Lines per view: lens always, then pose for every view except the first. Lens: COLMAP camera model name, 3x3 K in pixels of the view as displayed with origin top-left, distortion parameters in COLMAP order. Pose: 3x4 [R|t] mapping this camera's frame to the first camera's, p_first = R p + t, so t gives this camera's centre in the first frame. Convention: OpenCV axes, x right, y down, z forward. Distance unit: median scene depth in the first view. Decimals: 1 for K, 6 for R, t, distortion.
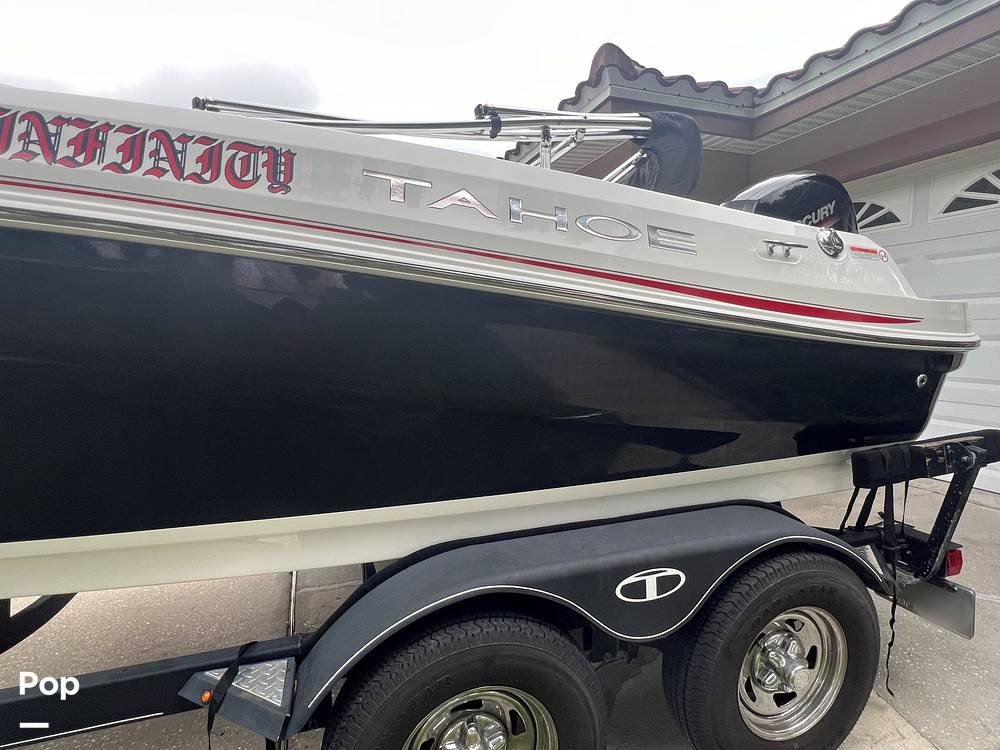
lens RADIAL K [[526.7, 0, 500.0], [0, 526.7, 375.0], [0, 0, 1]] dist [-0.000830, -0.001403]
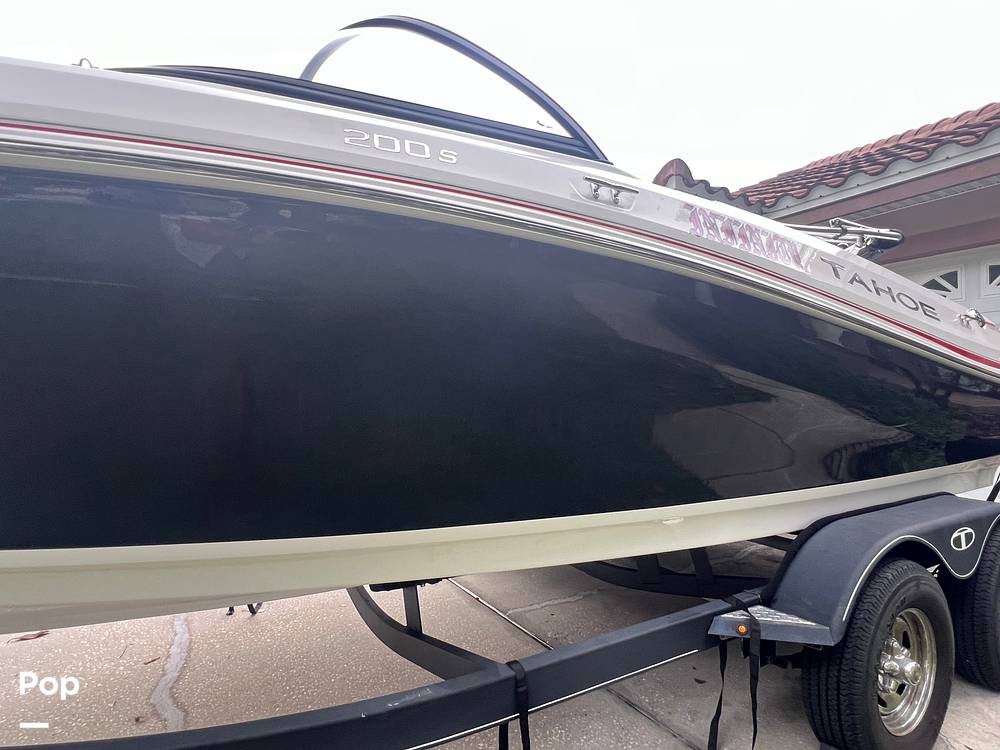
lens RADIAL K [[526.7, 0, 500.0], [0, 526.7, 375.0], [0, 0, 1]] dist [-0.000830, -0.001403]
pose [[0.978532, 0.023093, 0.204799, -1.214855], [0.002413, 0.992351, -0.123427, 0.113224], [-0.206083, 0.121271, 0.970991, -0.208200]]
